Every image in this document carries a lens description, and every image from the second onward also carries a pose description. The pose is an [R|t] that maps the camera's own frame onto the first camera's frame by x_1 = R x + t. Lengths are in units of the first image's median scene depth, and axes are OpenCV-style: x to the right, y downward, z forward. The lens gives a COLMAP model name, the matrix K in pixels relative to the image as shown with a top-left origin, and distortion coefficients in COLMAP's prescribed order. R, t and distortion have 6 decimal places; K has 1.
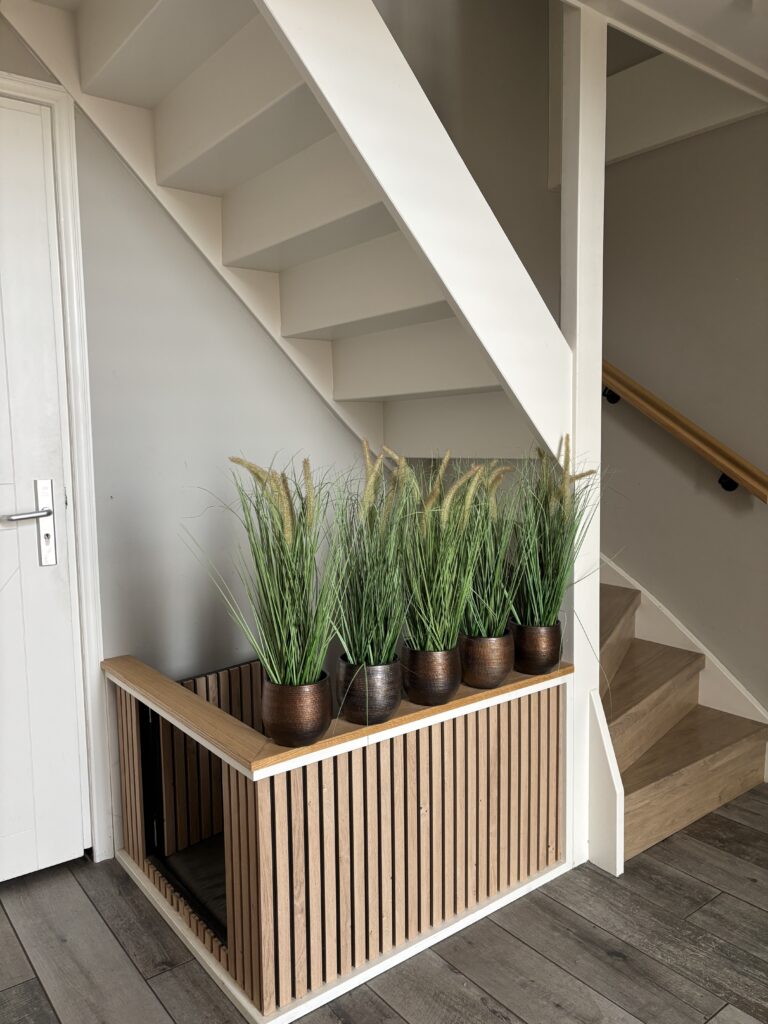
lens RADIAL K [[776.4, 0, 384.0], [0, 776.4, 512.0], [0, 0, 1]] dist [-0.139355, 0.214831]
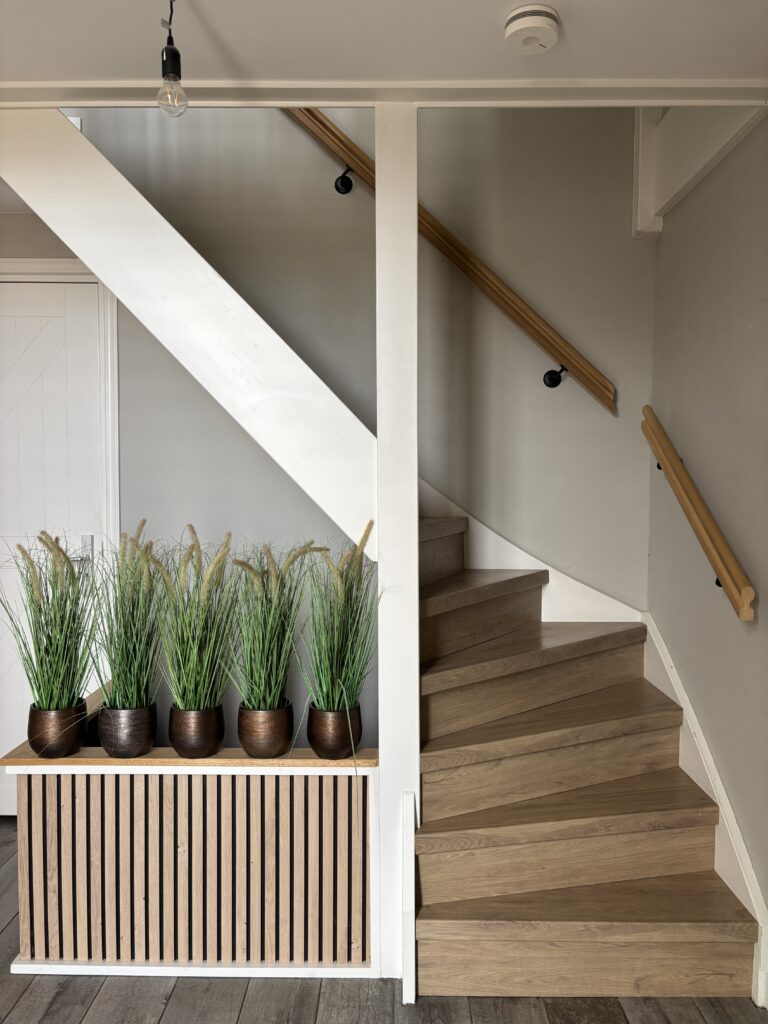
lens RADIAL K [[782.1, 0, 384.0], [0, 782.1, 512.0], [0, 0, 1]] dist [-0.006127, -0.005523]
pose [[0.779705, 0.034373, -0.625203, 0.987215], [-0.062405, 0.997787, -0.022969, -0.099985], [0.623029, 0.056925, 0.780124, 0.256412]]
